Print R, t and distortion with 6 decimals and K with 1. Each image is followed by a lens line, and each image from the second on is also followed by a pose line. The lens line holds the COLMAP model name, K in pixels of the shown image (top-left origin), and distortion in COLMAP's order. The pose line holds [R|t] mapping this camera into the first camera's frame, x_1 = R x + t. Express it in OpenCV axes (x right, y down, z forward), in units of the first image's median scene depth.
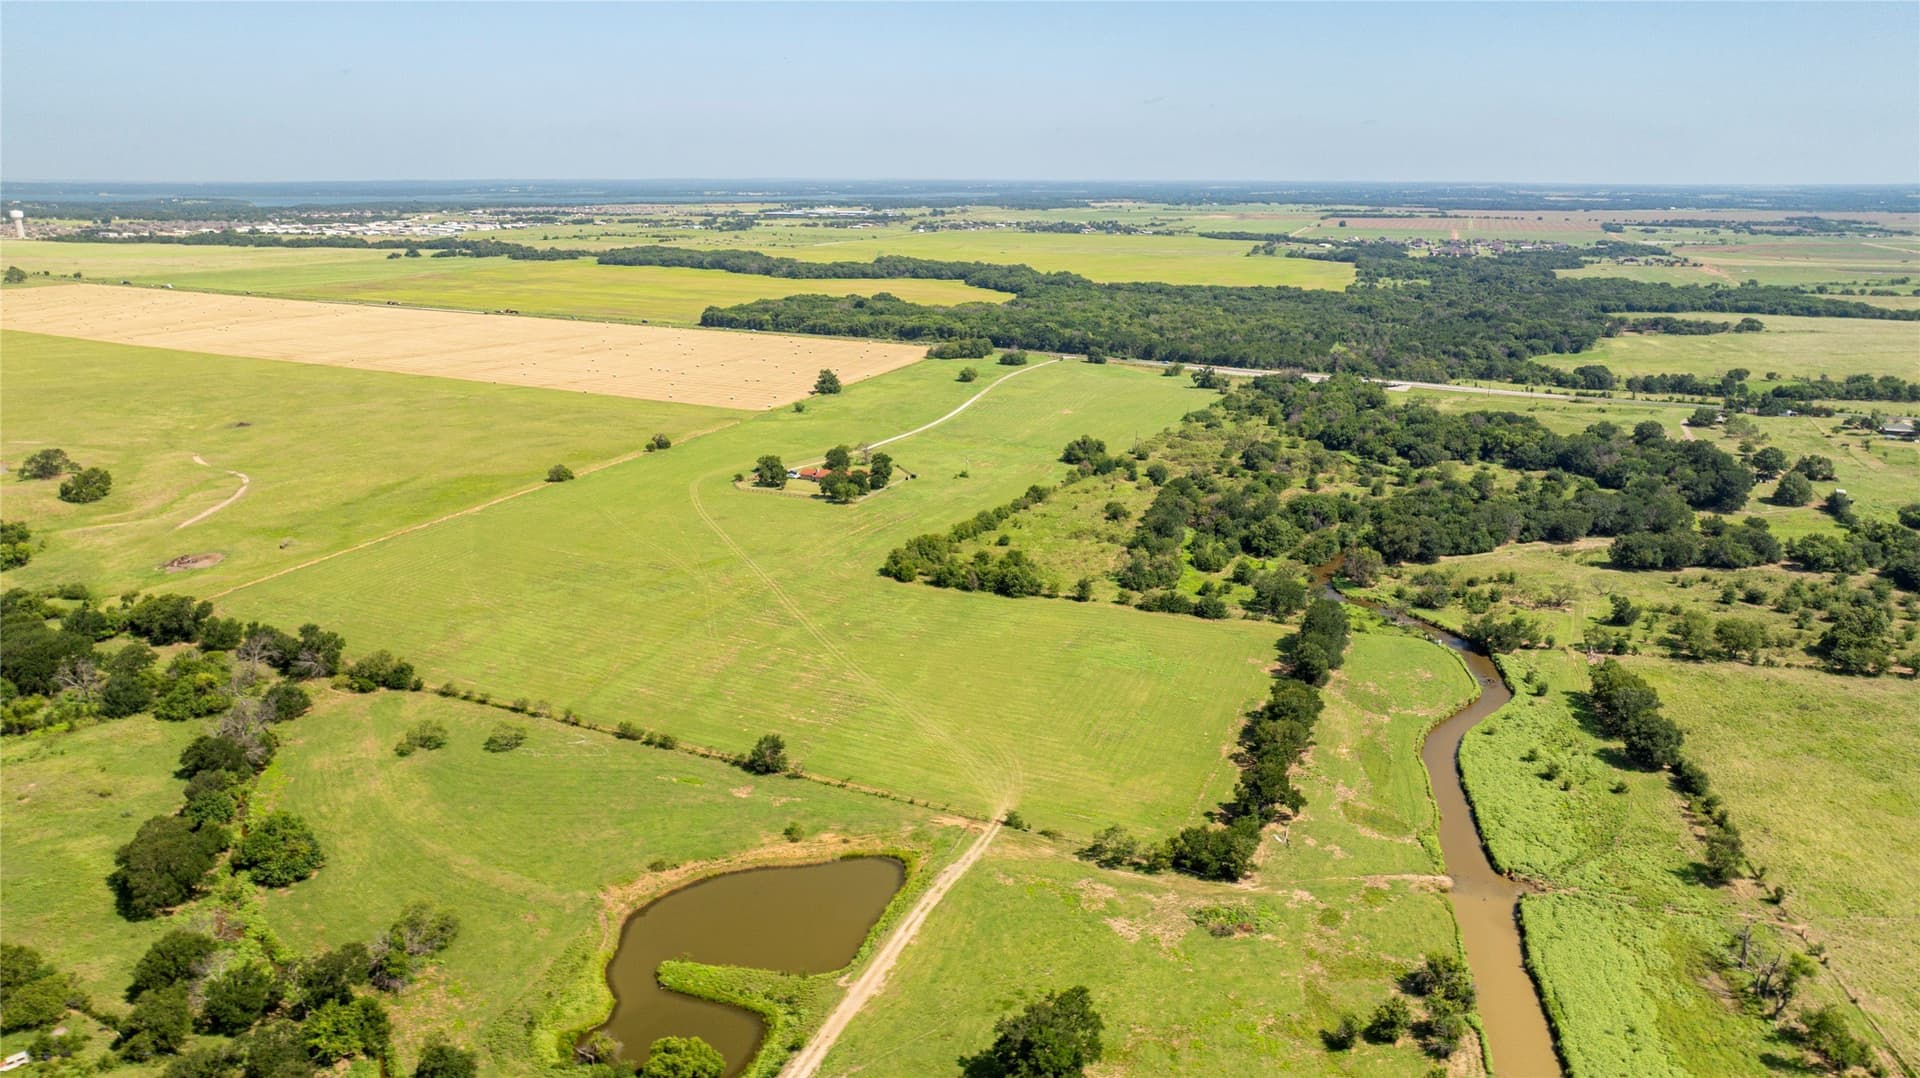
lens RADIAL K [[1352.7, 0, 961.0], [0, 1352.7, 532.6], [0, 0, 1]] dist [-0.027183, 0.024383]
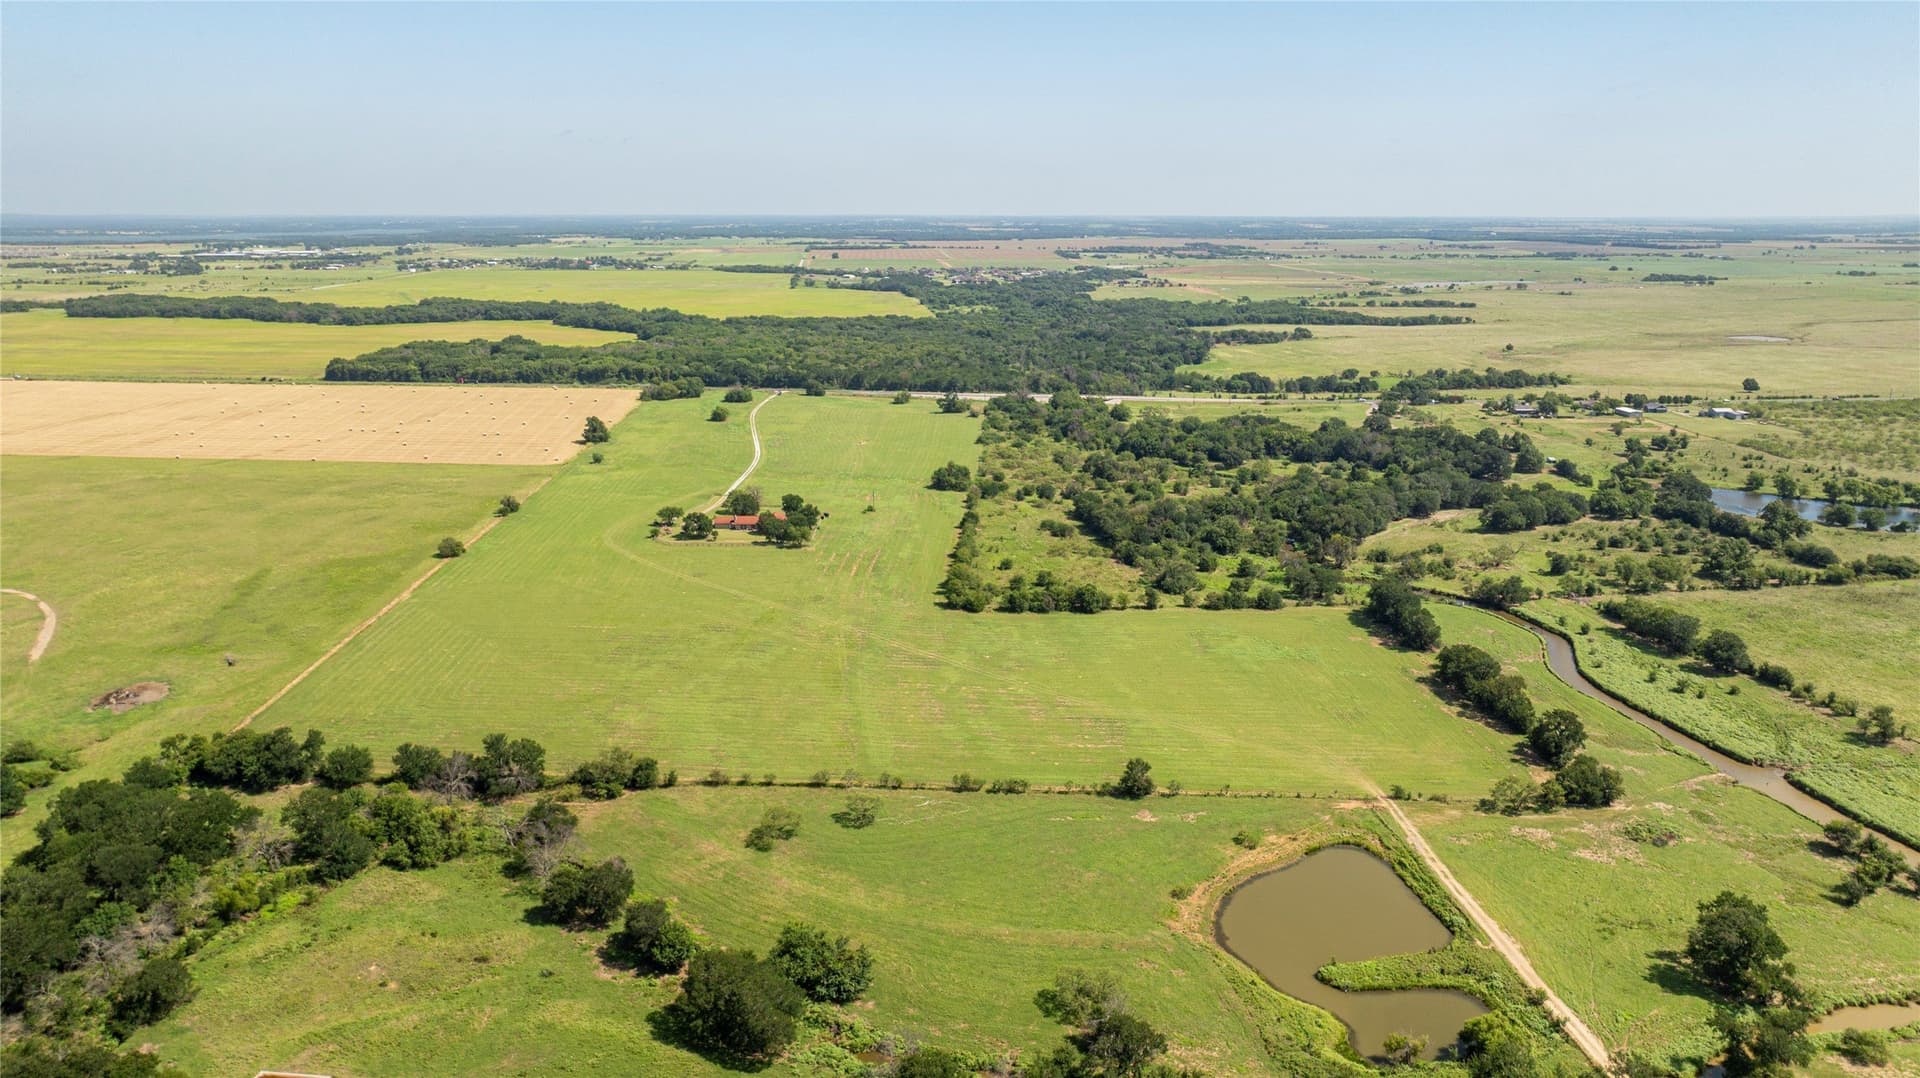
lens RADIAL K [[1352.7, 0, 959.8], [0, 1352.7, 536.5], [0, 0, 1]] dist [-0.027183, 0.024383]
pose [[0.912858, -0.096633, 0.396677, -0.224783], [0.104950, 0.994477, 0.000744, -0.010904], [-0.394558, 0.040952, 0.917958, 0.038707]]
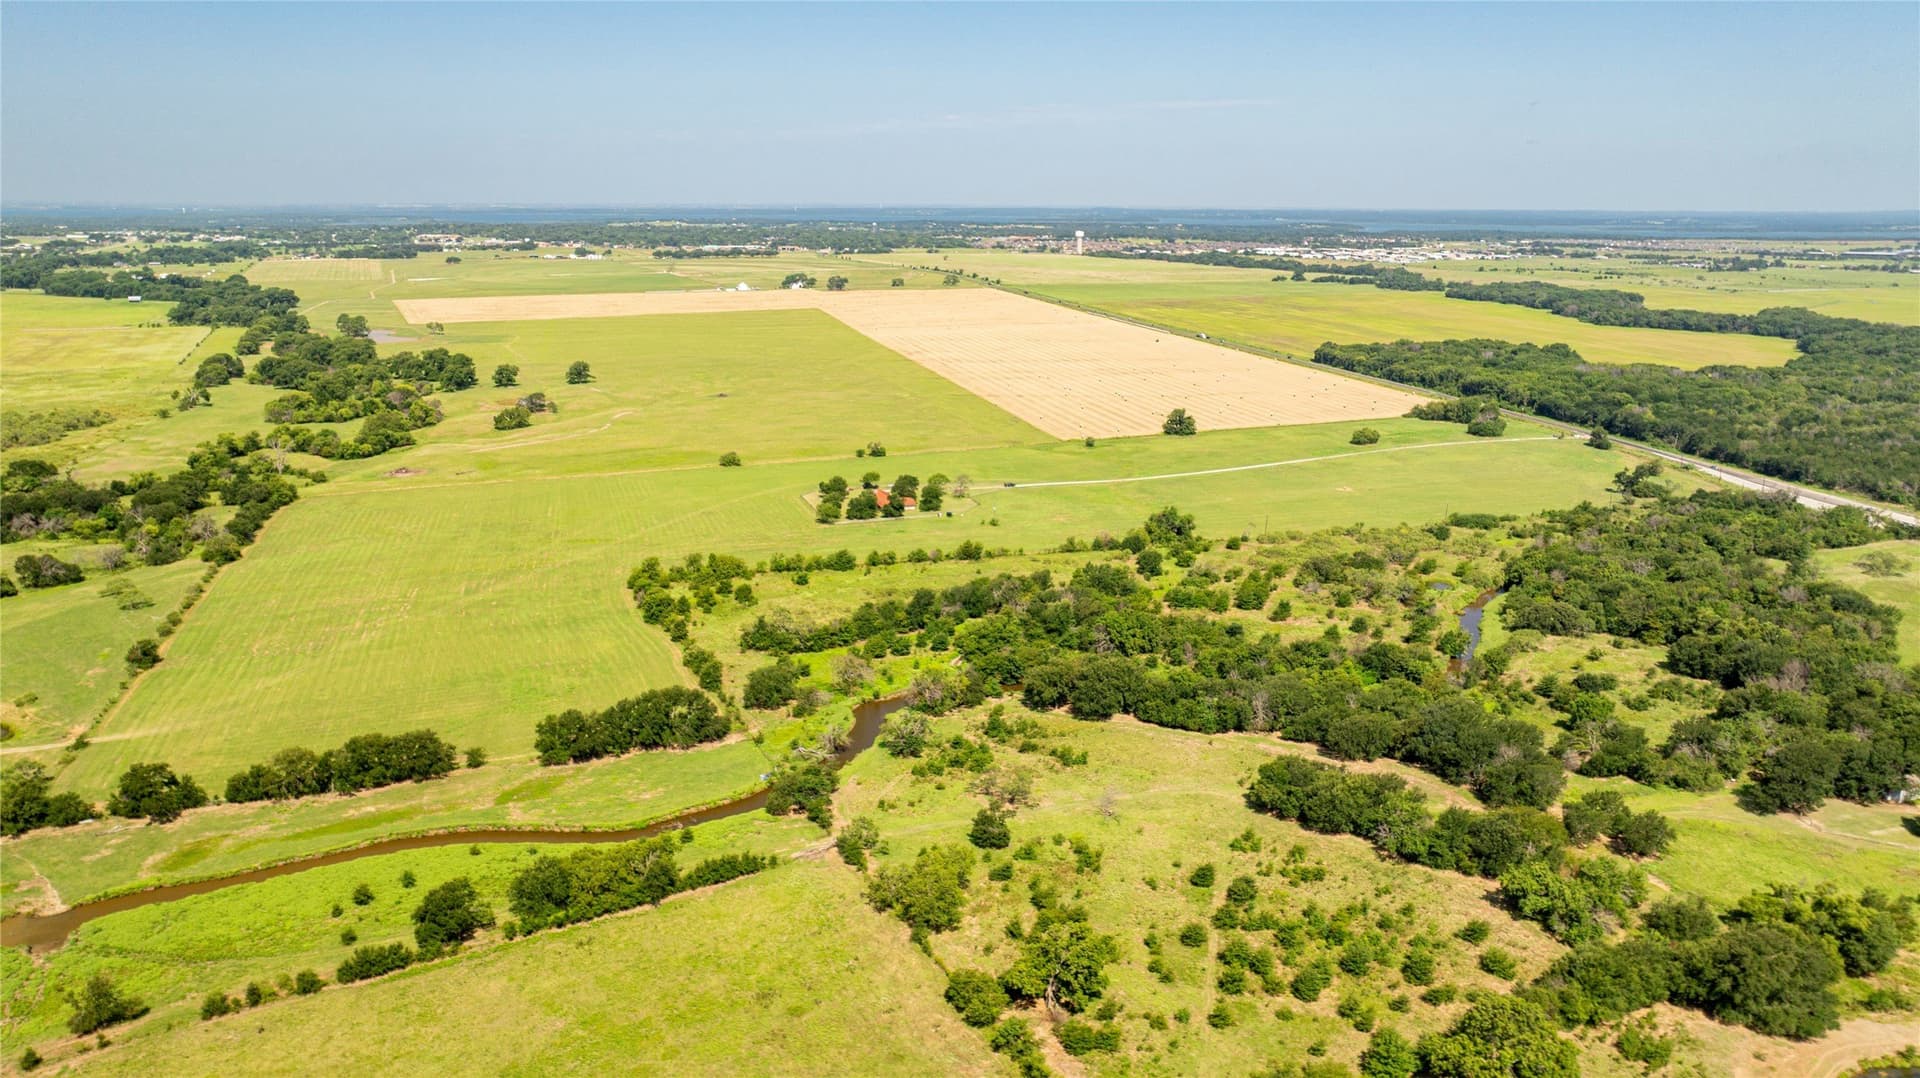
lens RADIAL K [[1352.7, 0, 960.6], [0, 1352.7, 547.3], [0, 0, 1]] dist [-0.027183, 0.024383]
pose [[0.679506, 0.184958, -0.709973, 0.434208], [-0.192013, 0.978805, 0.071220, -0.059096], [0.708098, 0.087930, 0.700618, 0.226054]]
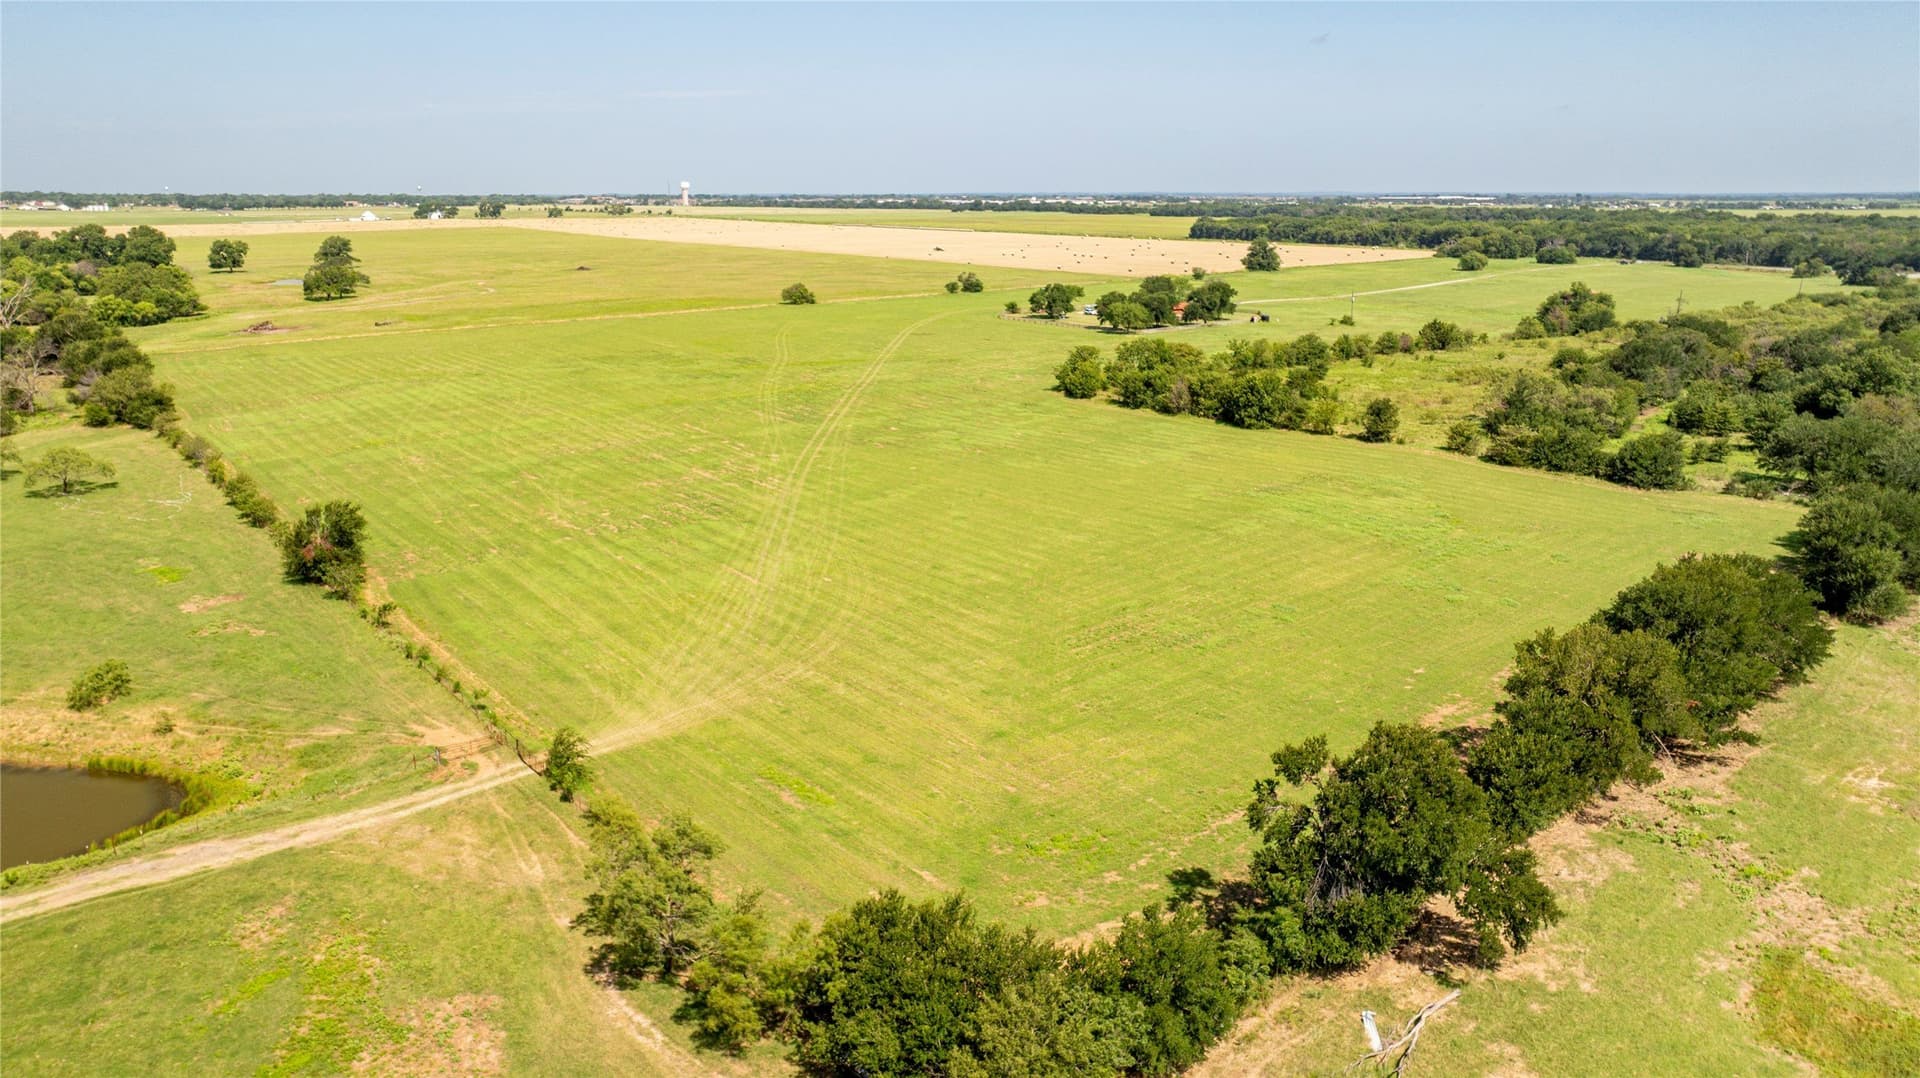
lens RADIAL K [[1352.7, 0, 964.7], [0, 1352.7, 534.7], [0, 0, 1]] dist [-0.027183, 0.024383]
pose [[0.897368, 0.105238, -0.428551, 0.082226], [-0.110440, 0.993800, 0.012787, 0.045805], [0.427240, 0.035854, 0.903427, 0.237324]]
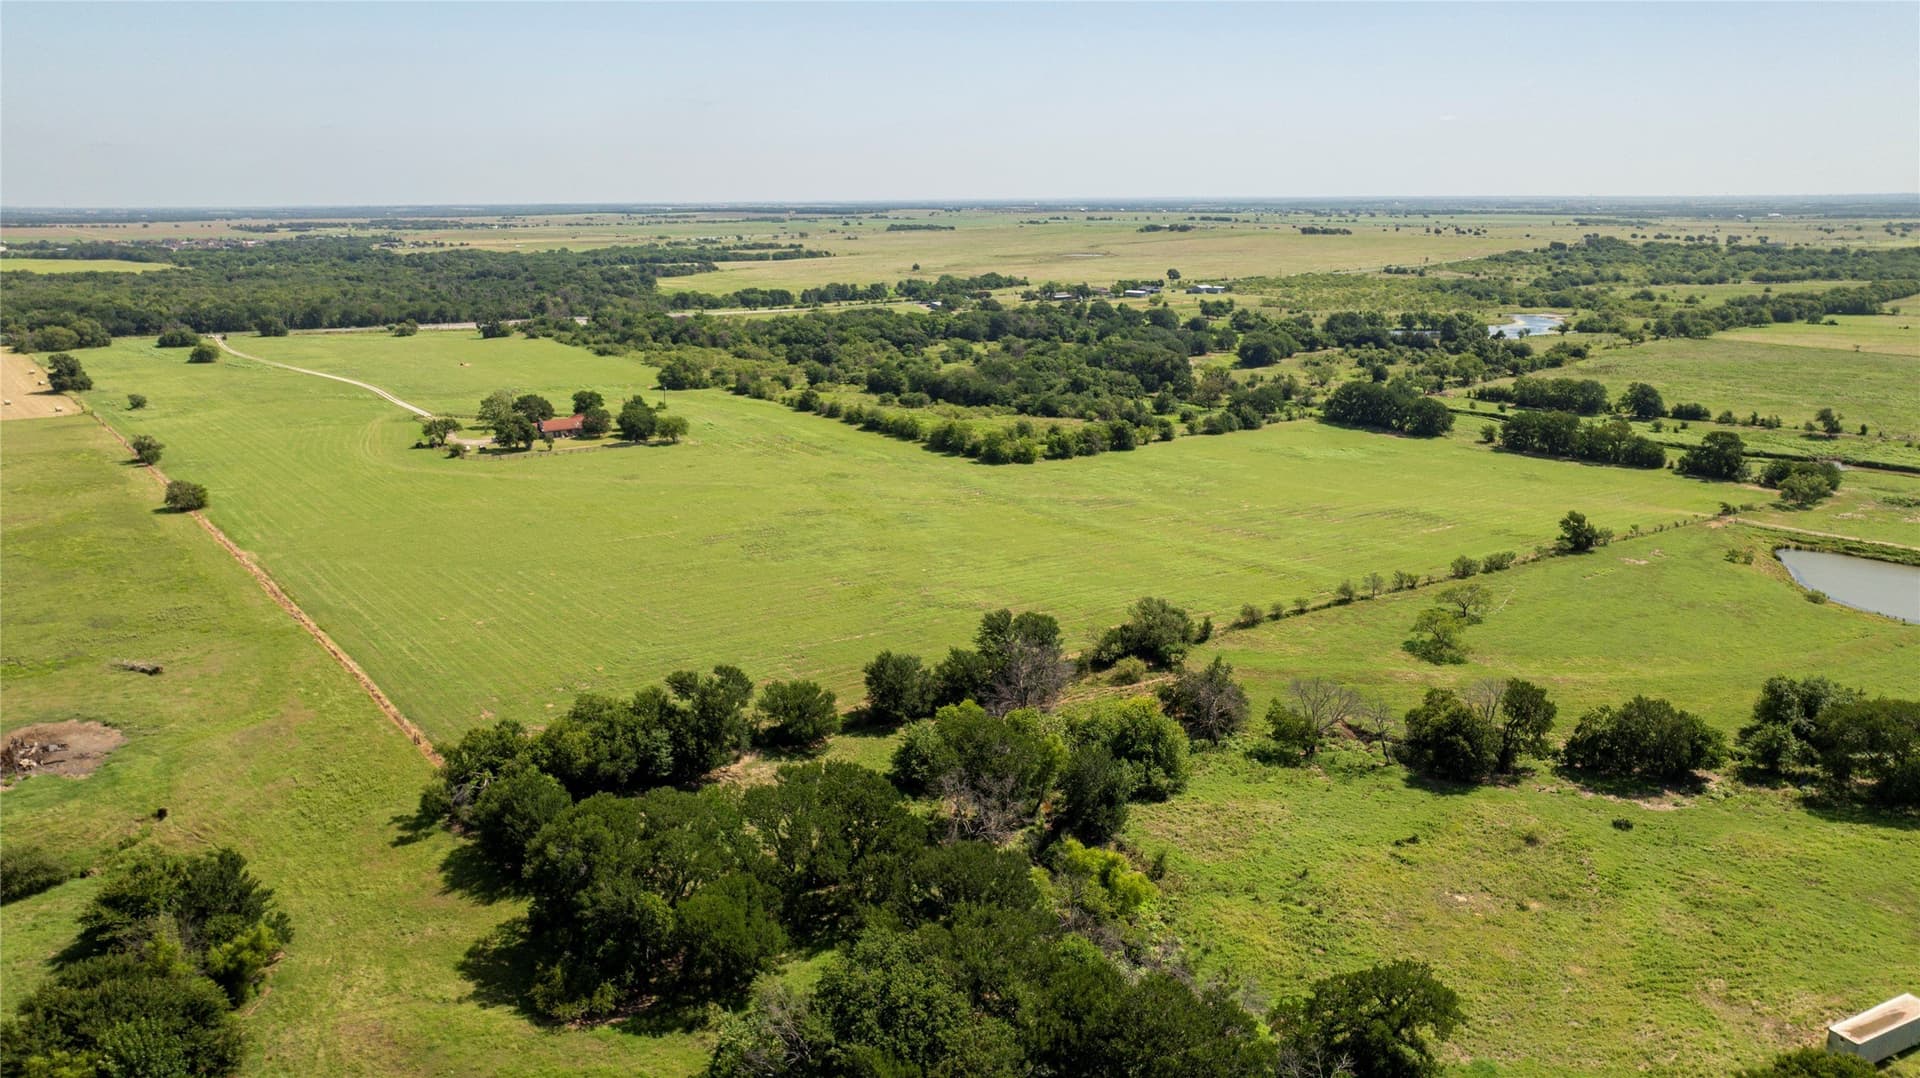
lens RADIAL K [[1352.7, 0, 971.1], [0, 1352.7, 532.3], [0, 0, 1]] dist [-0.027183, 0.024383]
pose [[0.495649, -0.208563, 0.843110, -0.392959], [0.225408, 0.968367, 0.107035, -0.010284], [-0.838763, 0.136992, 0.526982, 0.297865]]
